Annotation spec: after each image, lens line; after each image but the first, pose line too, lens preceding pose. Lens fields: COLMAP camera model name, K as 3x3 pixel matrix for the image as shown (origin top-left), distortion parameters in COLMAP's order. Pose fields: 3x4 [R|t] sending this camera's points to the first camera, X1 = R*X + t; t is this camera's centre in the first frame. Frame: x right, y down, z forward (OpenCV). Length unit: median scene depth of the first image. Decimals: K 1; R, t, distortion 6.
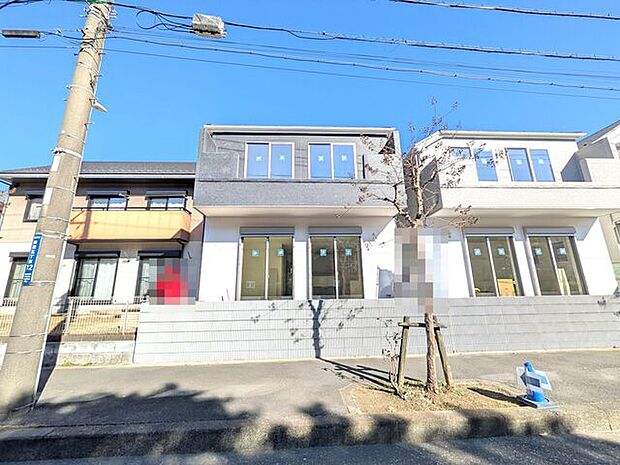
lens RADIAL K [[244.2, 0, 310.0], [0, 244.2, 232.5], [0, 0, 1]] dist [0.001866, 0.000317]
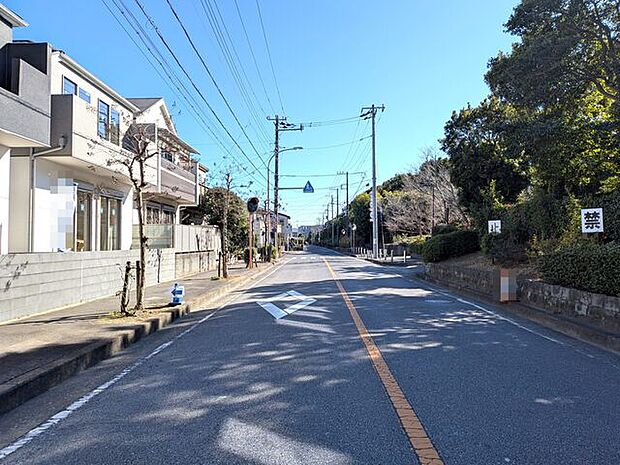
lens RADIAL K [[441.6, 0, 310.6], [0, 441.6, 228.5], [0, 0, 1]] dist [0.086808, -0.130124]
pose [[0.066502, 0.044528, 0.996792, -1.290318], [-0.219155, 0.975261, -0.028945, 0.019773], [-0.973421, -0.216527, 0.074615, -0.045813]]
